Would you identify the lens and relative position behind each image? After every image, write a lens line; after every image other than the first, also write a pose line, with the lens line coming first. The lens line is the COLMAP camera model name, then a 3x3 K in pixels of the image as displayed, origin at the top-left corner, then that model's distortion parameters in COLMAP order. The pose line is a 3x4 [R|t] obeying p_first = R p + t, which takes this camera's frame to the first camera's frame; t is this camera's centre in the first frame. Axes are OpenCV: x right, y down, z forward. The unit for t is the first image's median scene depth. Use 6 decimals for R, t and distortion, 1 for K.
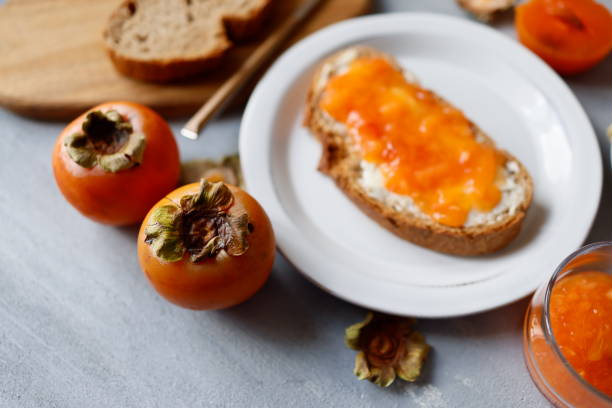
lens RADIAL K [[680.9, 0, 306.0], [0, 680.9, 204.0], [0, 0, 1]] dist [-0.074736, 0.046413]
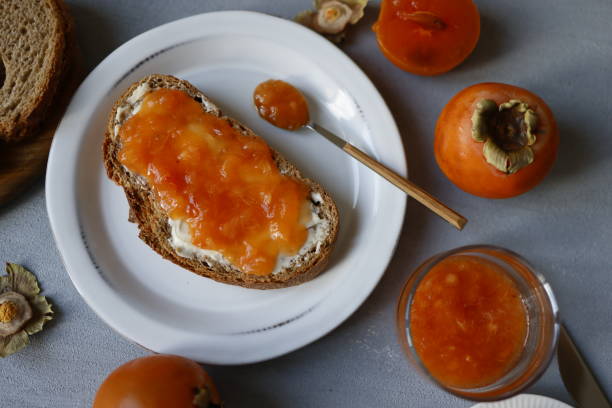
lens RADIAL K [[680.9, 0, 306.0], [0, 680.9, 204.0], [0, 0, 1]] dist [-0.074736, 0.046413]
pose [[0.983743, -0.173414, 0.046657, 0.245743], [0.146040, 0.923732, 0.354108, -0.418686], [-0.104506, -0.341537, 0.934040, 0.048573]]
